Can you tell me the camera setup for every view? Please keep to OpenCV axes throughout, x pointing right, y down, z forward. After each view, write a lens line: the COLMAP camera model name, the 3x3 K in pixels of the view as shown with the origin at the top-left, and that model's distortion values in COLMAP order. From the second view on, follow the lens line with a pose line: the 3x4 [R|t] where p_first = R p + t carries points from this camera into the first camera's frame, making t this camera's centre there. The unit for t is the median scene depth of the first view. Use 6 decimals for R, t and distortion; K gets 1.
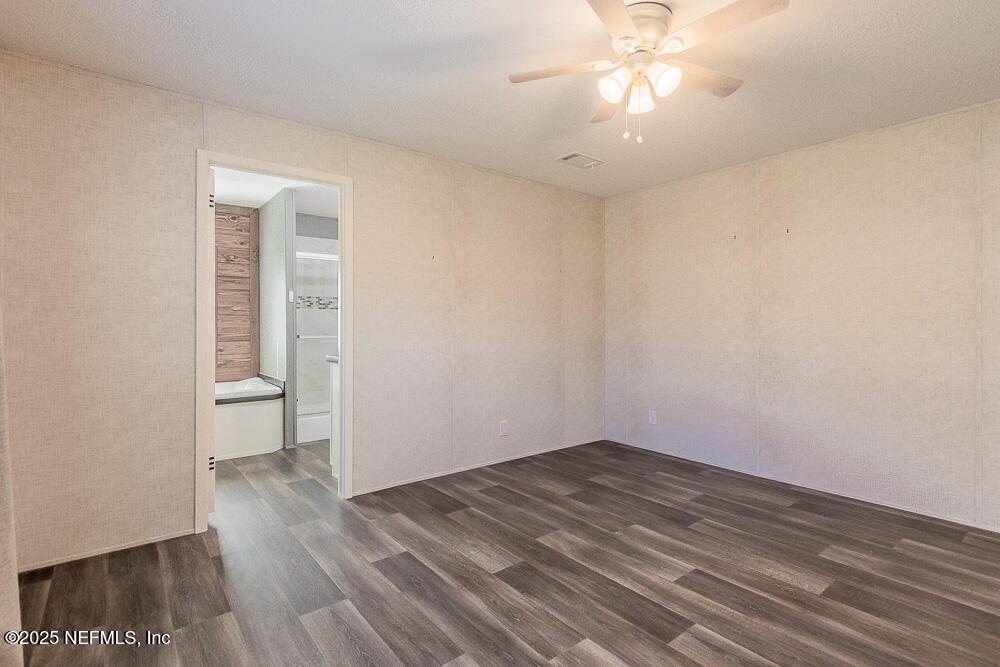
lens RADIAL K [[503.0, 0, 501.4], [0, 503.0, 315.2], [0, 0, 1]] dist [0.012492, -0.004498]
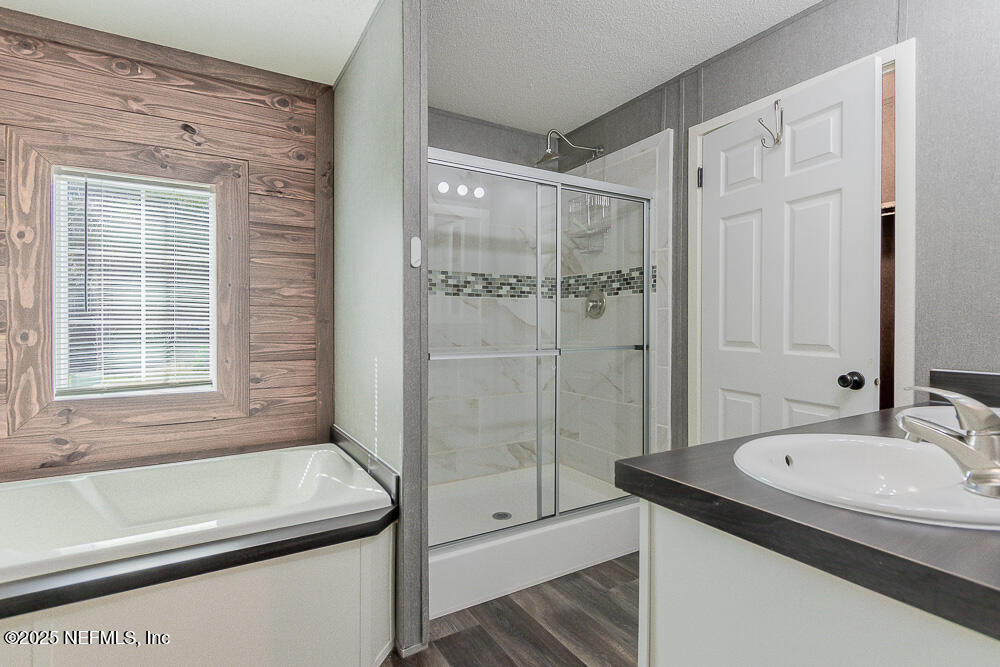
lens RADIAL K [[503.0, 0, 507.1], [0, 503.0, 325.1], [0, 0, 1]] dist [0.012492, -0.004498]
pose [[0.994474, 0.008639, -0.104627, -0.310848], [-0.007329, 0.999890, 0.012901, 0.012016], [0.104727, -0.012063, 0.994428, 0.631834]]
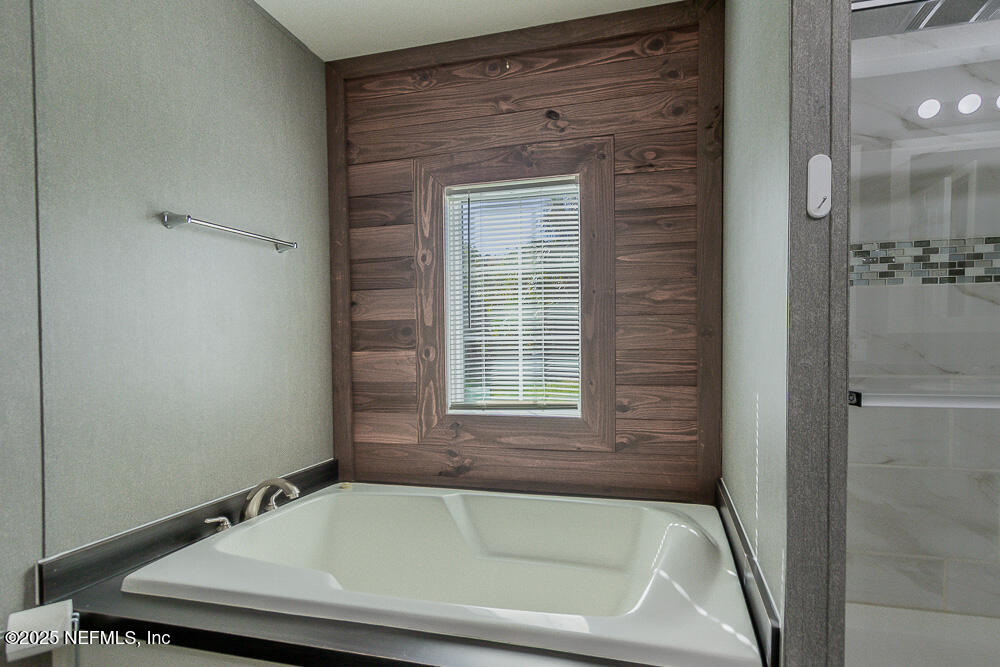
lens RADIAL K [[503.0, 0, 538.3], [0, 503.0, 358.7], [0, 0, 1]] dist [0.012492, -0.004498]
pose [[0.613758, 0.029622, -0.788939, -0.336769], [0.016703, 0.998585, 0.050488, 0.014311], [0.789318, -0.044165, 0.612394, 0.814824]]
